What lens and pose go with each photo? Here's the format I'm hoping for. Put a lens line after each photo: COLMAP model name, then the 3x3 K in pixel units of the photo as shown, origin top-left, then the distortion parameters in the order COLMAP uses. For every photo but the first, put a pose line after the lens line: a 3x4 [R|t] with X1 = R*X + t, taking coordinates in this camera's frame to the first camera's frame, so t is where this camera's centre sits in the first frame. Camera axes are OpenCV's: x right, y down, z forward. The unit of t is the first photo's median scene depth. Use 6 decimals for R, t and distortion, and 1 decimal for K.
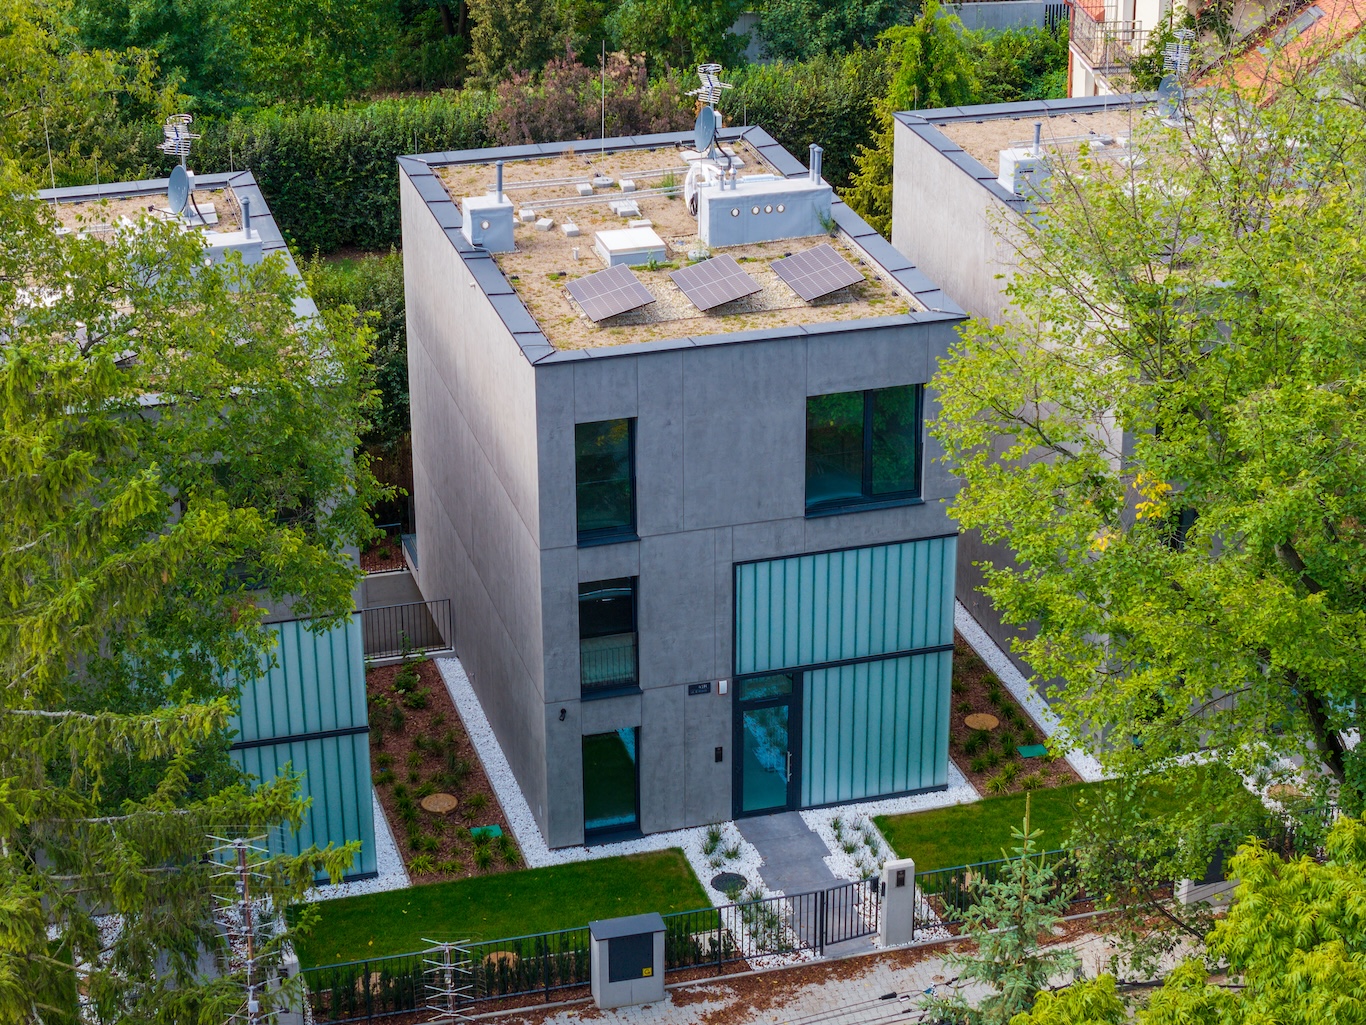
lens RADIAL K [[2768.3, 0, 683.0], [0, 2768.3, 512.5], [0, 0, 1]] dist [-0.291136, 1.920968]
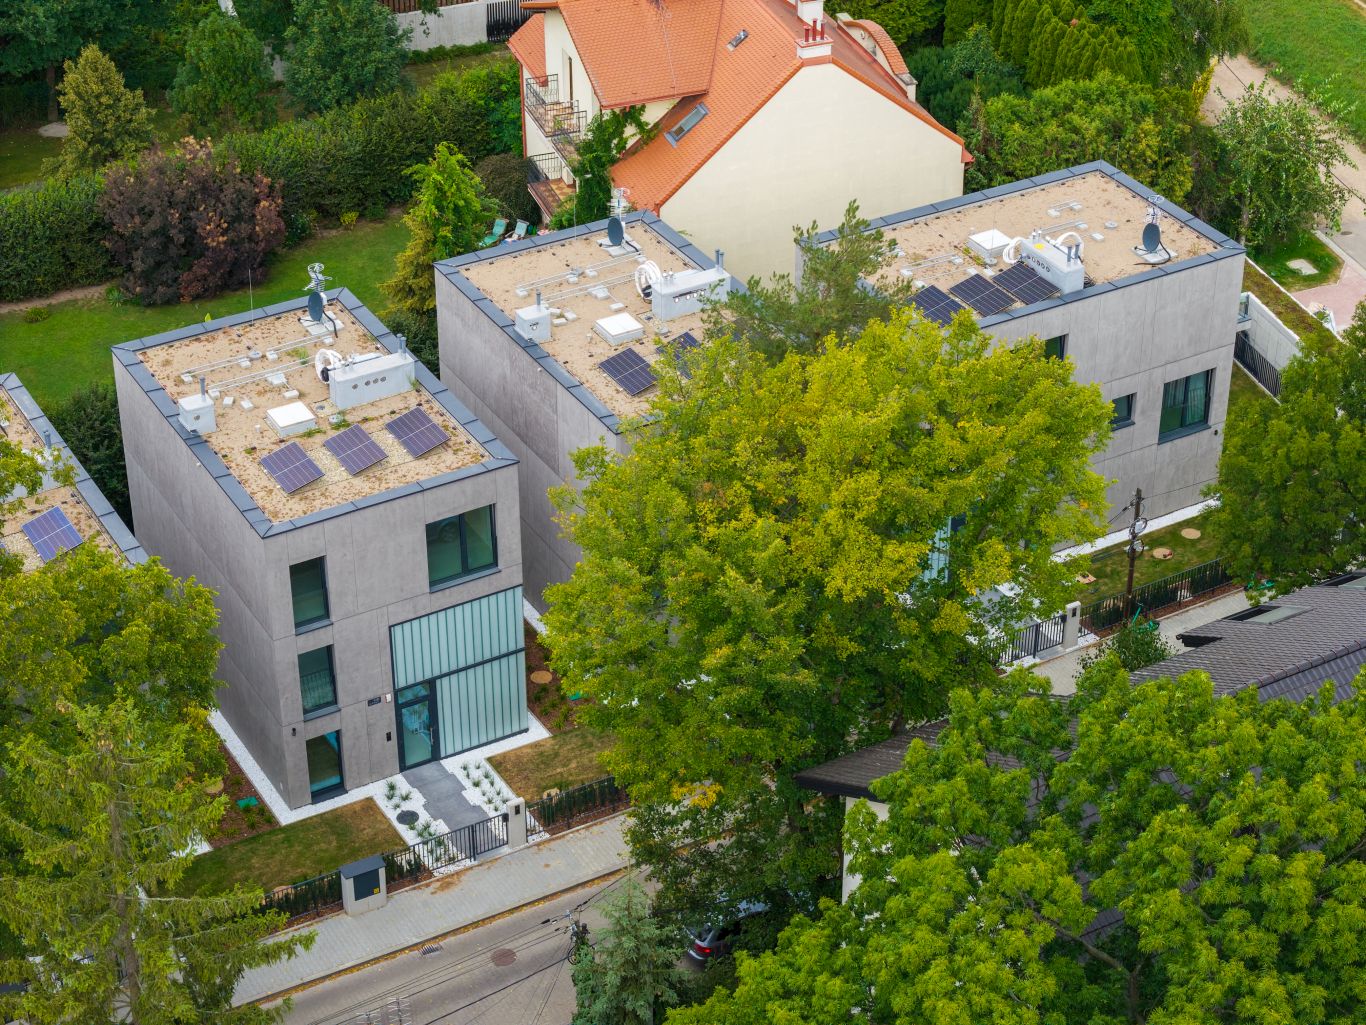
lens RADIAL K [[2768.3, 0, 683.0], [0, 2768.3, 512.5], [0, 0, 1]] dist [-0.291136, 1.920968]
pose [[0.971806, -0.124085, 0.200490, -0.125795], [0.094051, 0.983745, 0.152971, -0.269020], [-0.216213, -0.129802, 0.967679, -0.563721]]
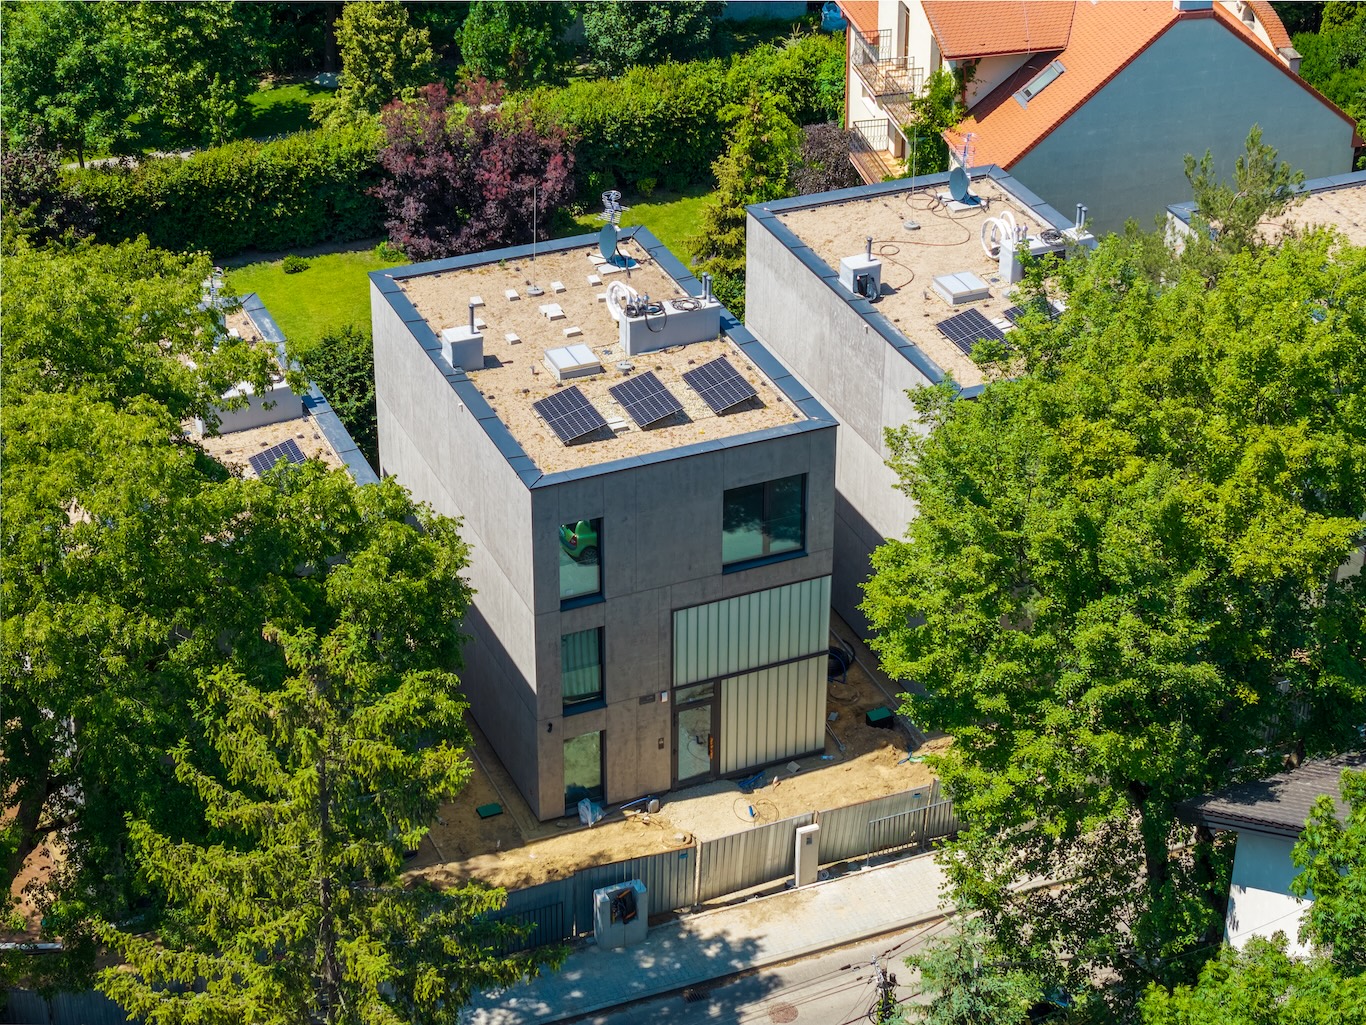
lens RADIAL K [[2797.0, 0, 652.8], [0, 2797.0, 416.2], [0, 0, 1]] dist [-0.062806, 0.057839]
pose [[0.993440, -0.051638, 0.102031, -0.122824], [0.043835, 0.996044, 0.077295, -0.178174], [-0.105619, -0.072315, 0.991774, -0.342237]]
